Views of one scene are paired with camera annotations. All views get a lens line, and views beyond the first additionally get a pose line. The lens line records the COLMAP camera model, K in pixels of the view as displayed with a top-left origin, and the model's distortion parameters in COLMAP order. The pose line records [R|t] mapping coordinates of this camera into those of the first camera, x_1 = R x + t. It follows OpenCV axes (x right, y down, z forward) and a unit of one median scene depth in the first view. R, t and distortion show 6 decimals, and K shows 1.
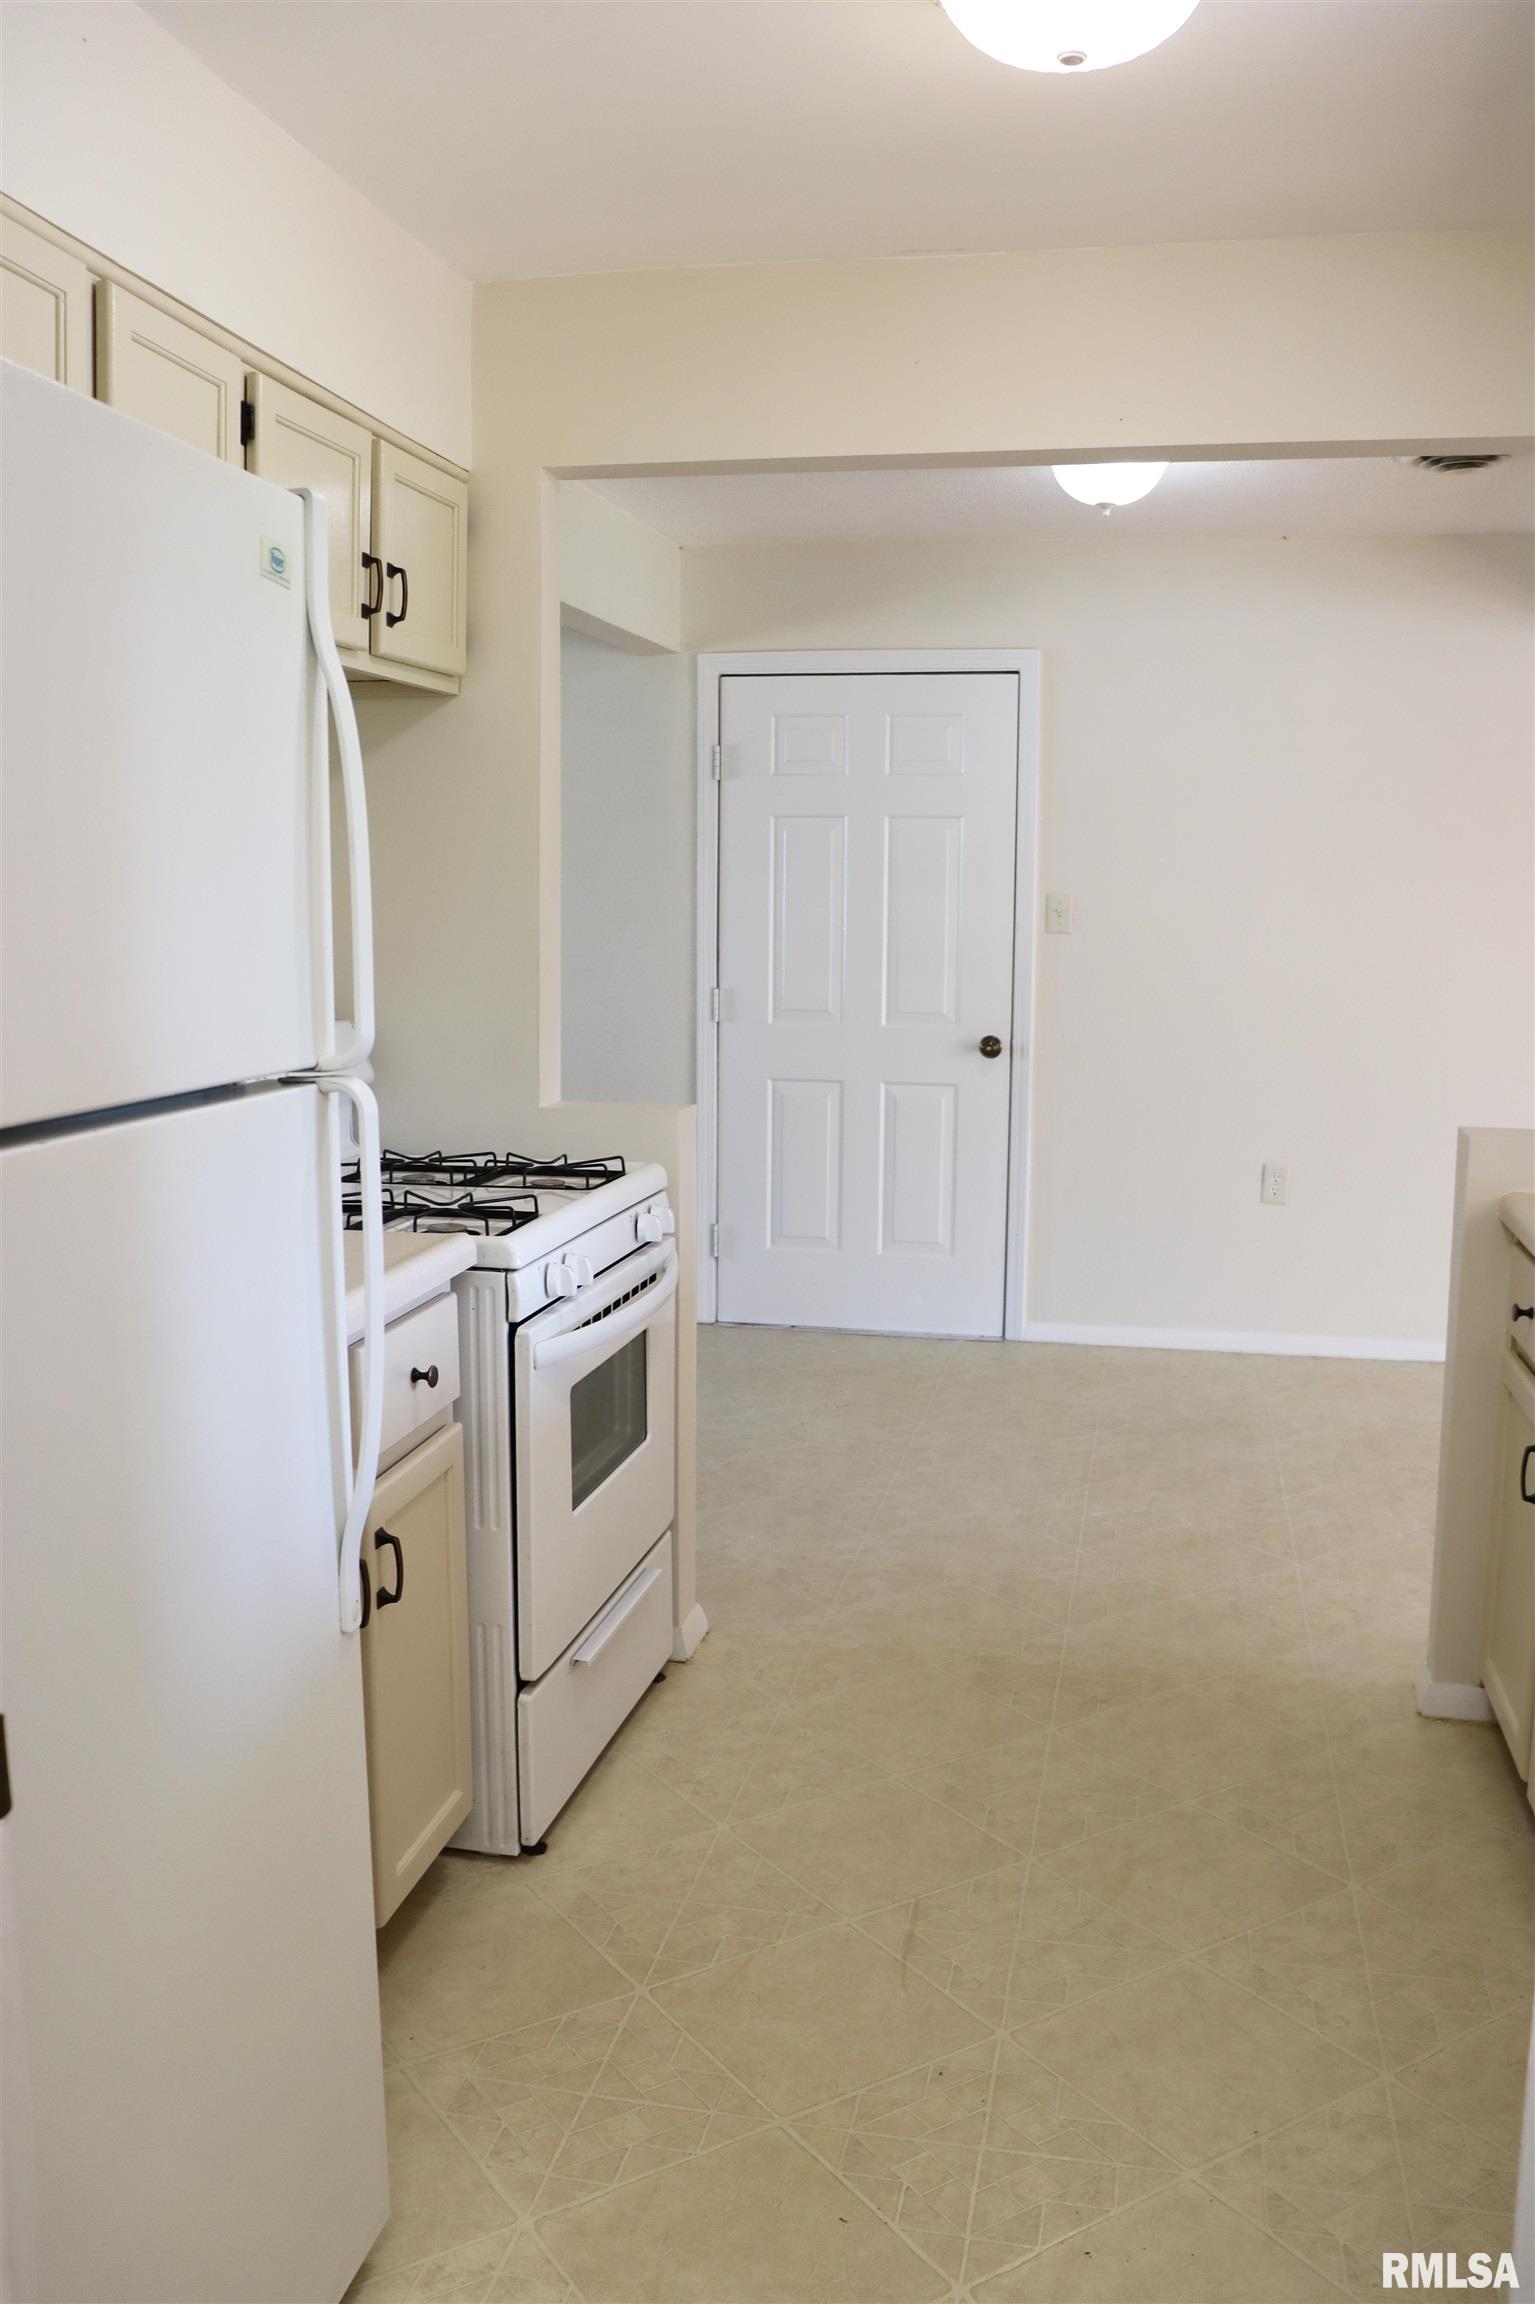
lens RADIAL K [[1957.5, 0, 765.1], [0, 1957.5, 1158.6], [0, 0, 1]] dist [-0.174887, 0.159493]
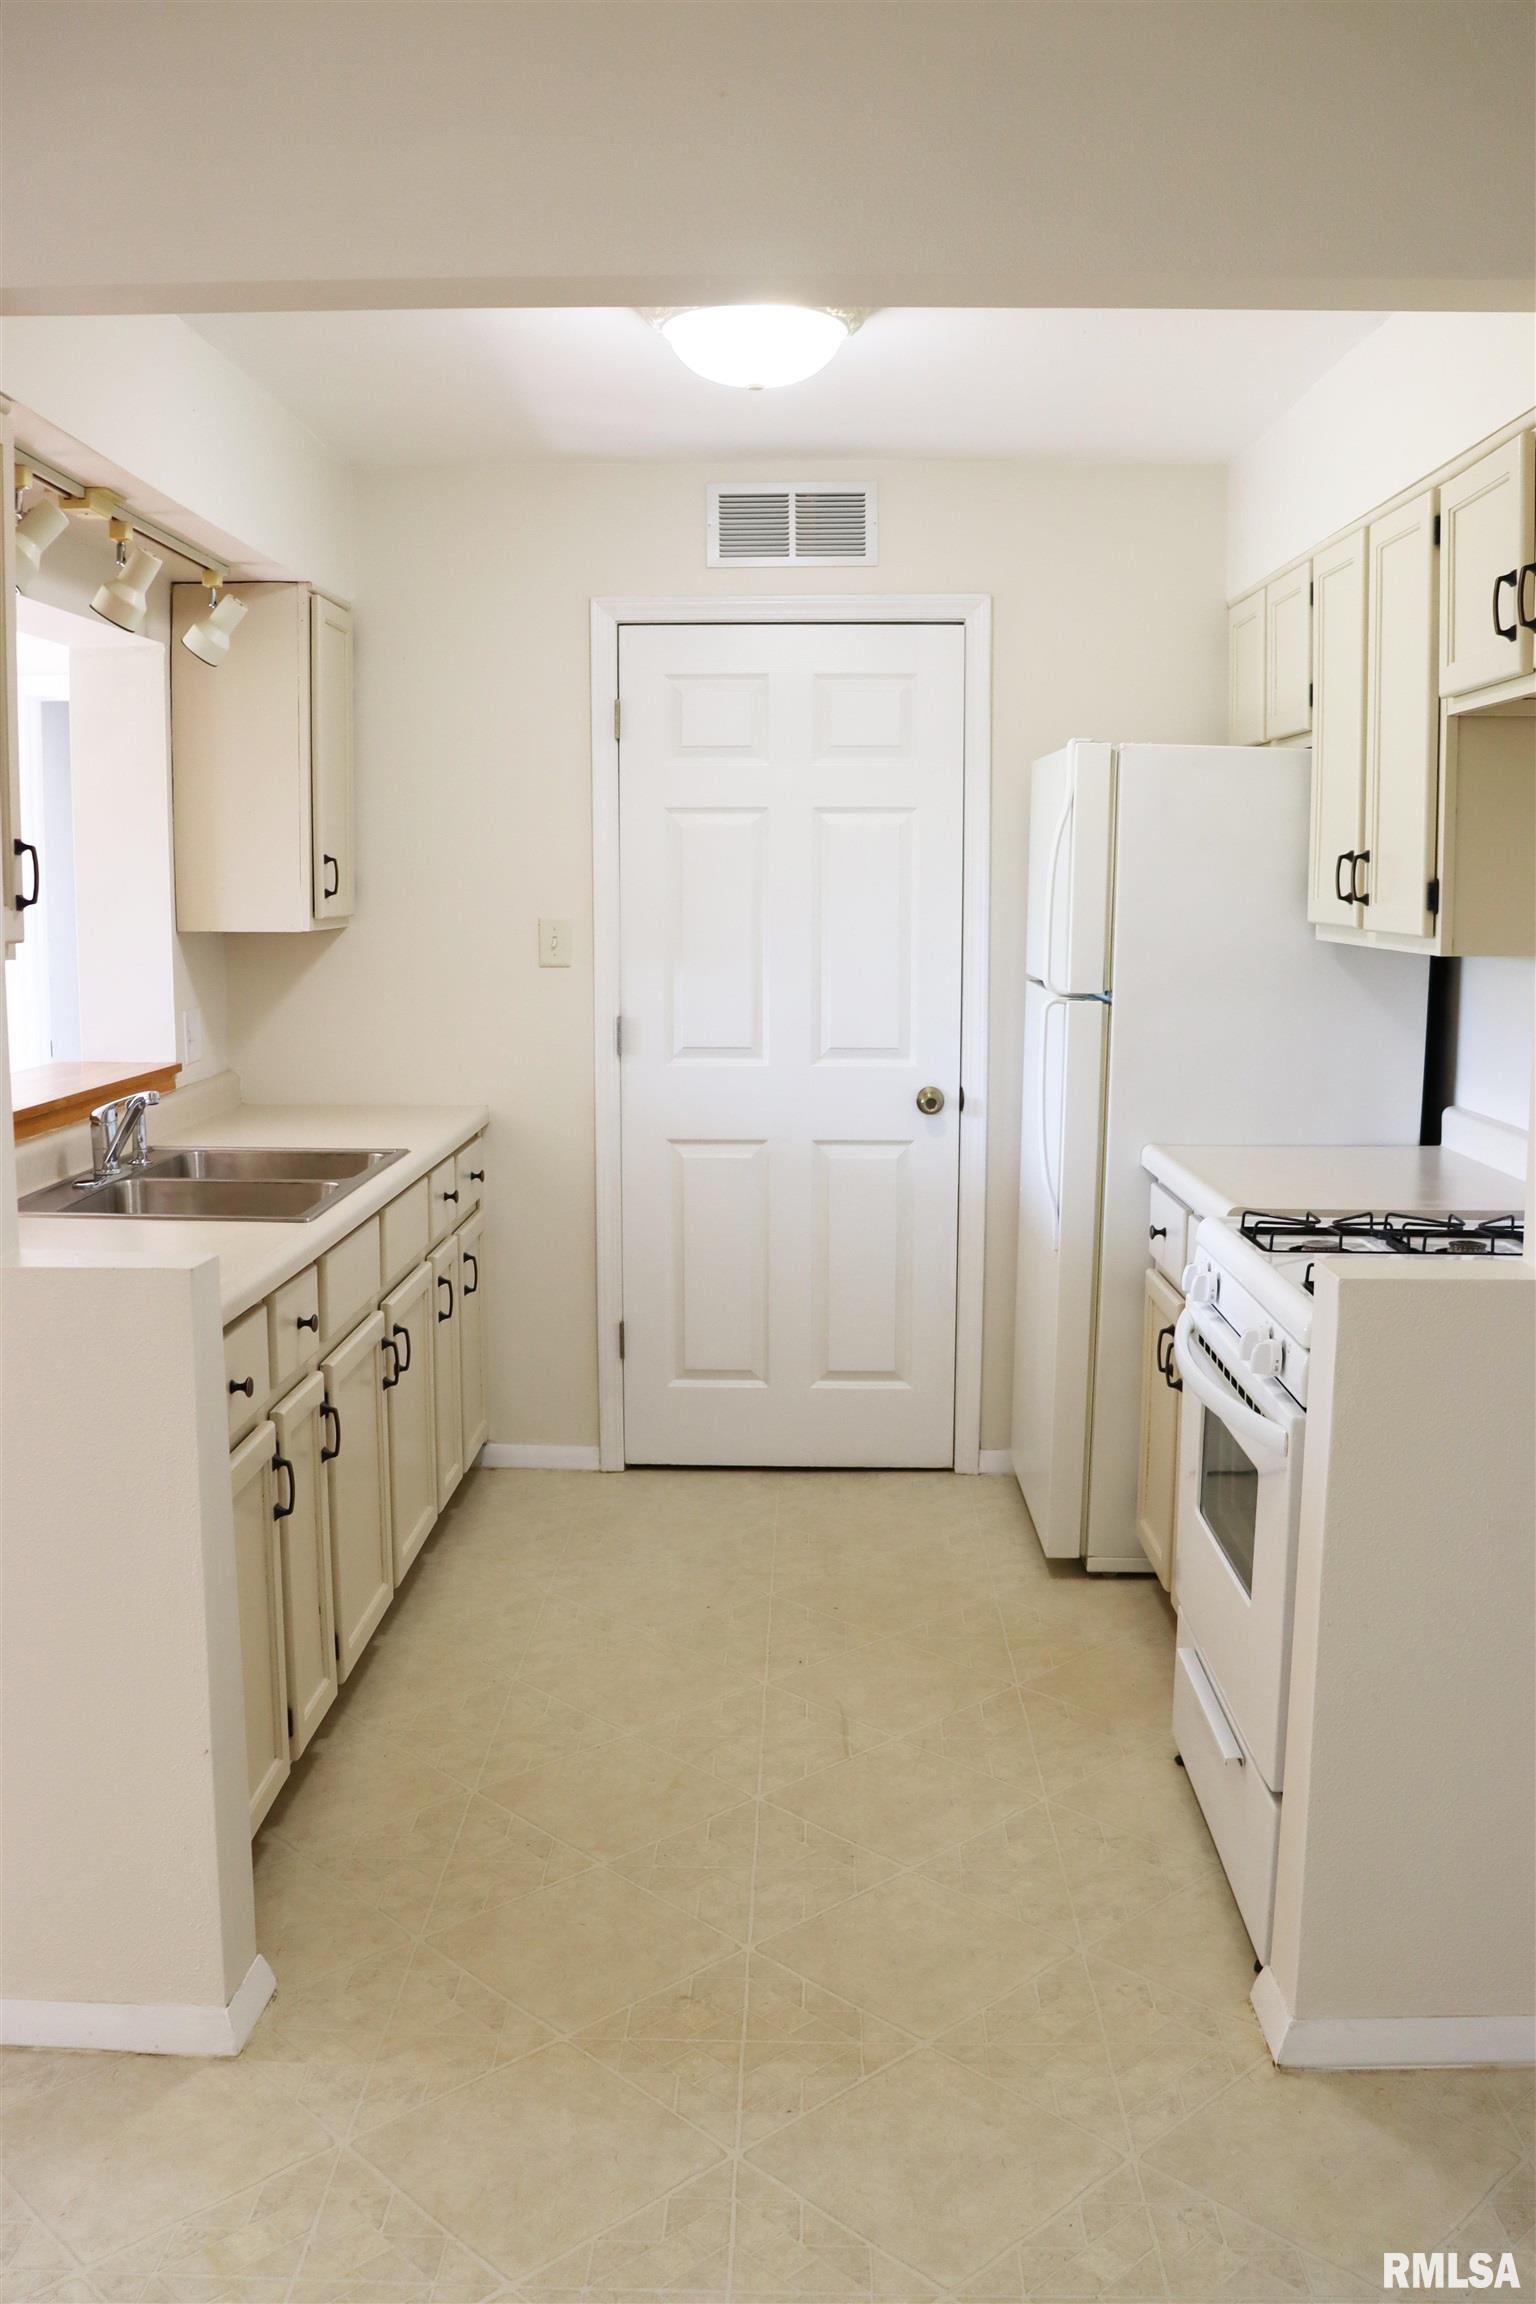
lens RADIAL K [[2002.5, 0, 756.4], [0, 2002.5, 1149.7], [0, 0, 1]] dist [-0.167430, 0.158297]
pose [[-0.984121, 0.015280, -0.176840, 0.307726], [-0.032327, 0.964197, 0.263210, -0.268460], [0.174530, 0.264747, -0.948393, 1.818475]]
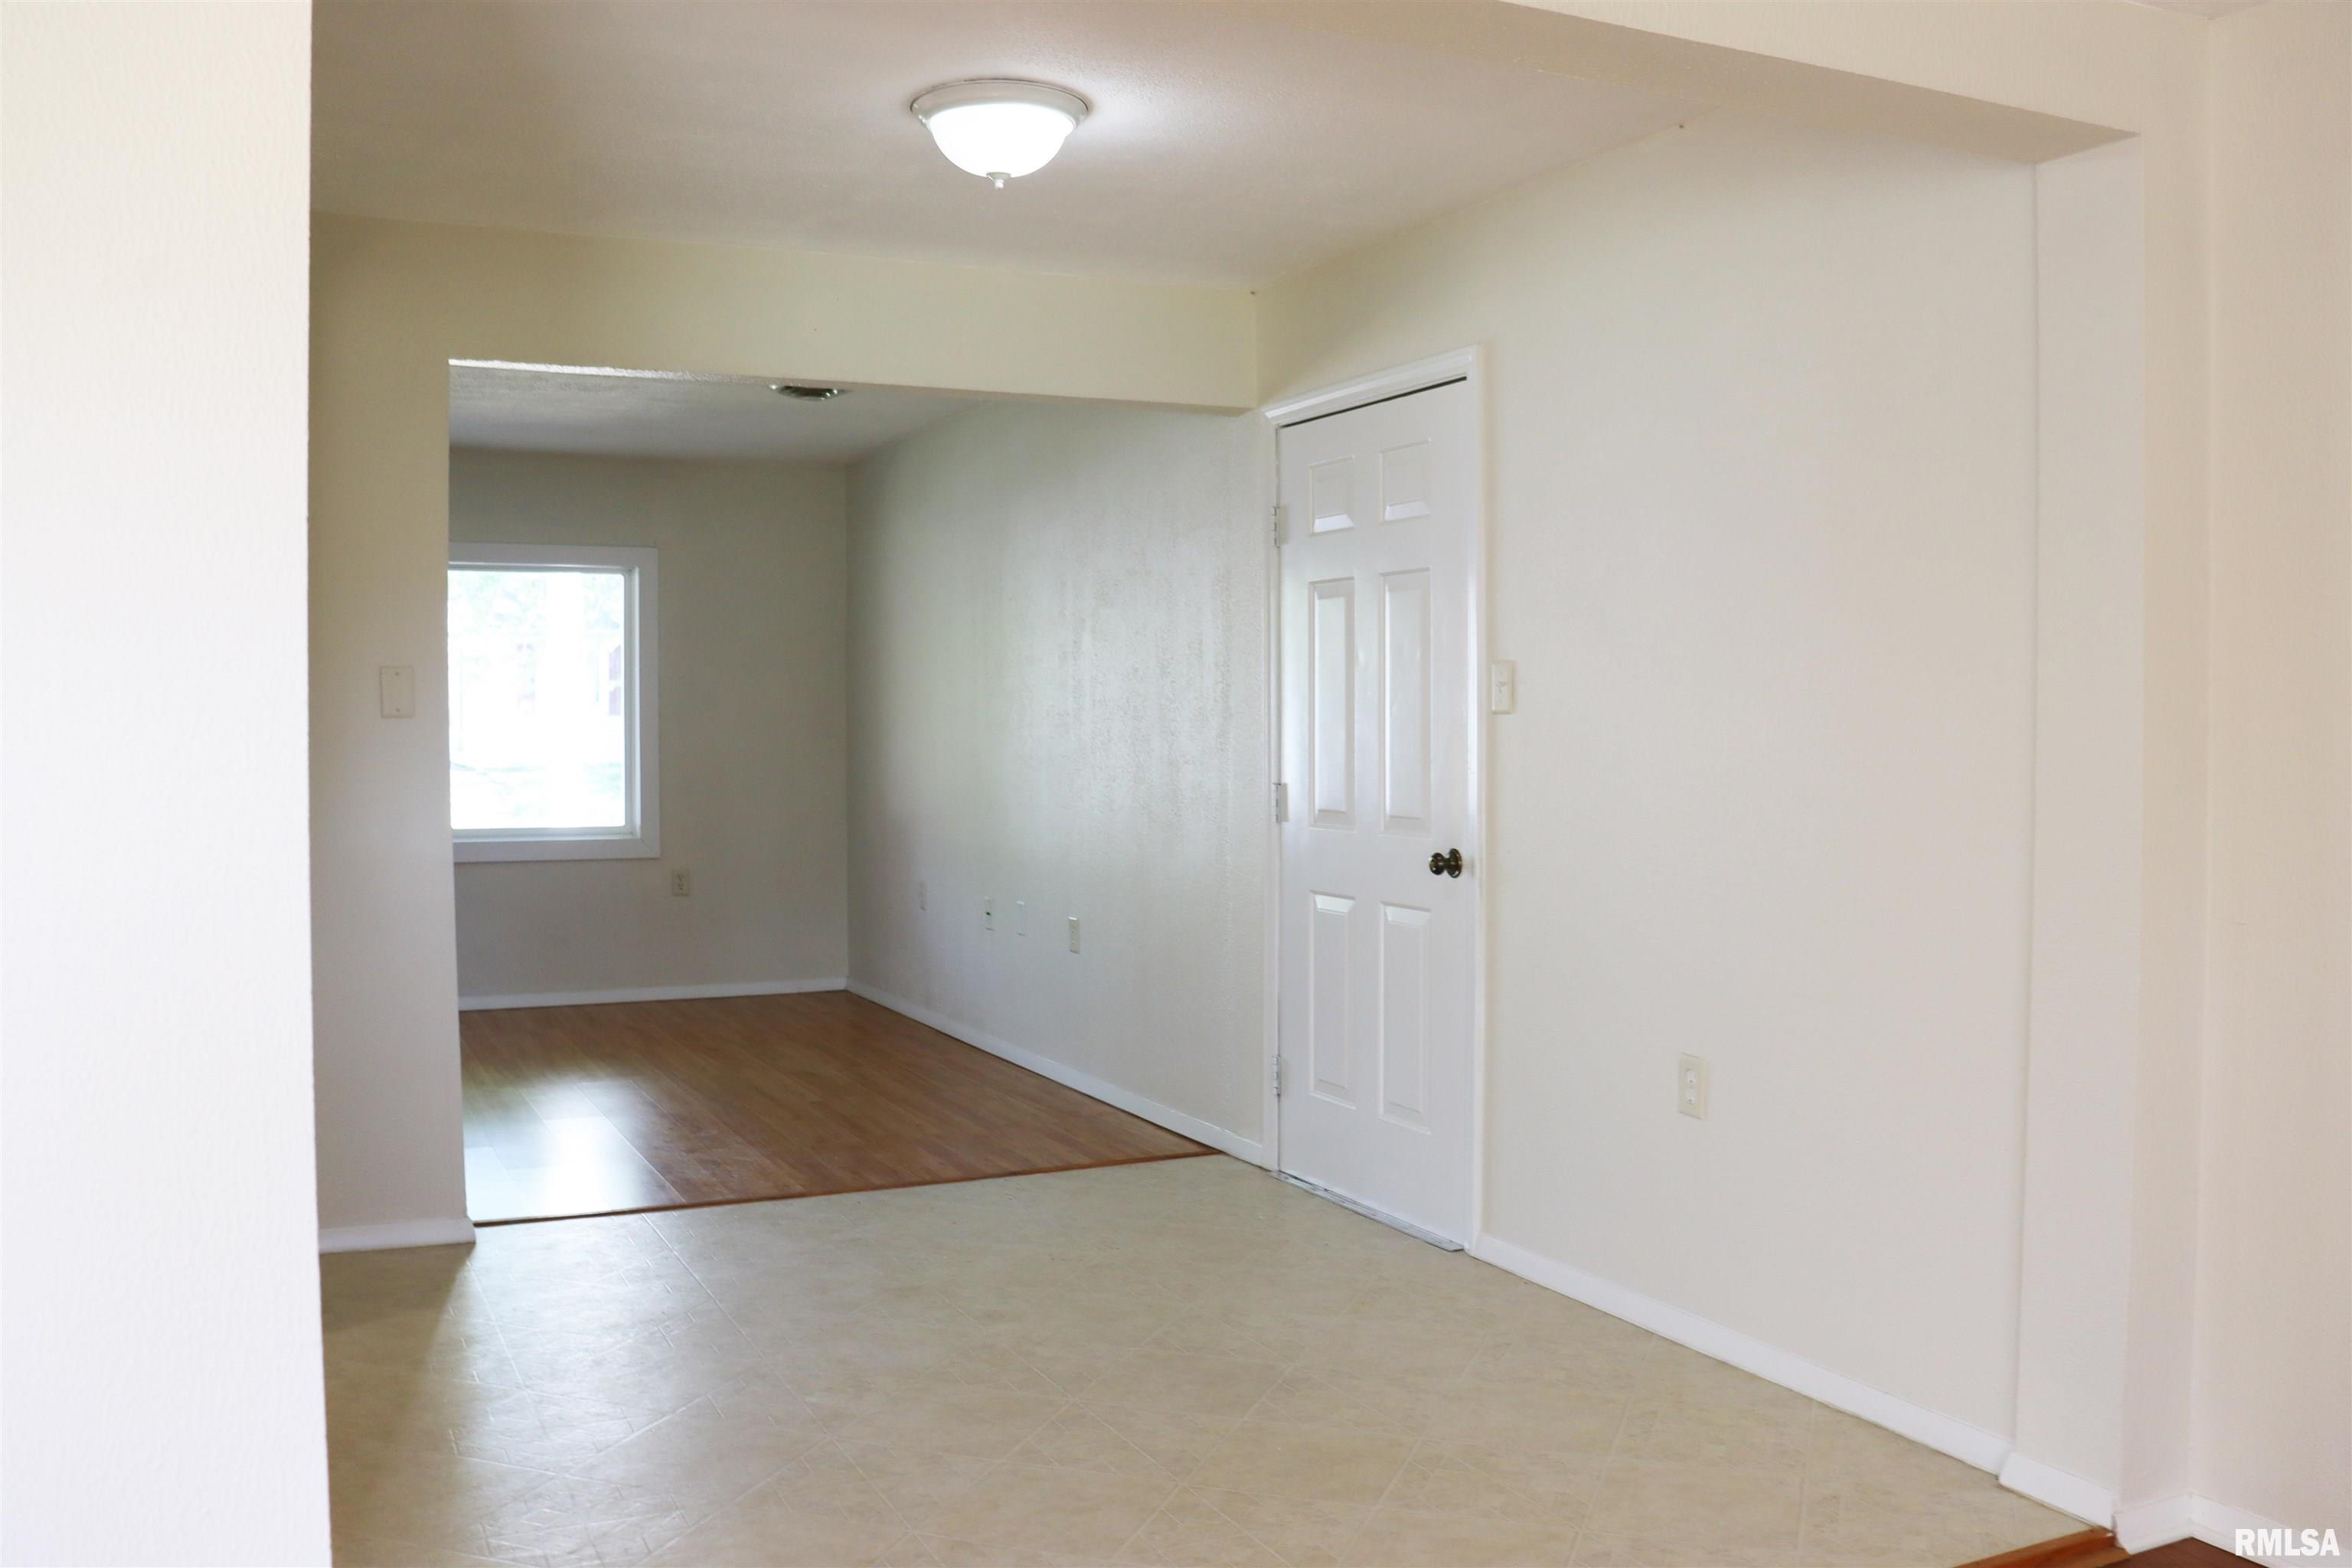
lens RADIAL K [[1998.3, 0, 1196.0], [0, 1998.3, 779.5], [0, 0, 1]] dist [-0.174887, 0.159493]
pose [[0.614785, 0.020825, -0.788420, 1.319961], [-0.107844, 0.992482, -0.057879, -0.065940], [0.781287, 0.120610, 0.612409, 0.853330]]
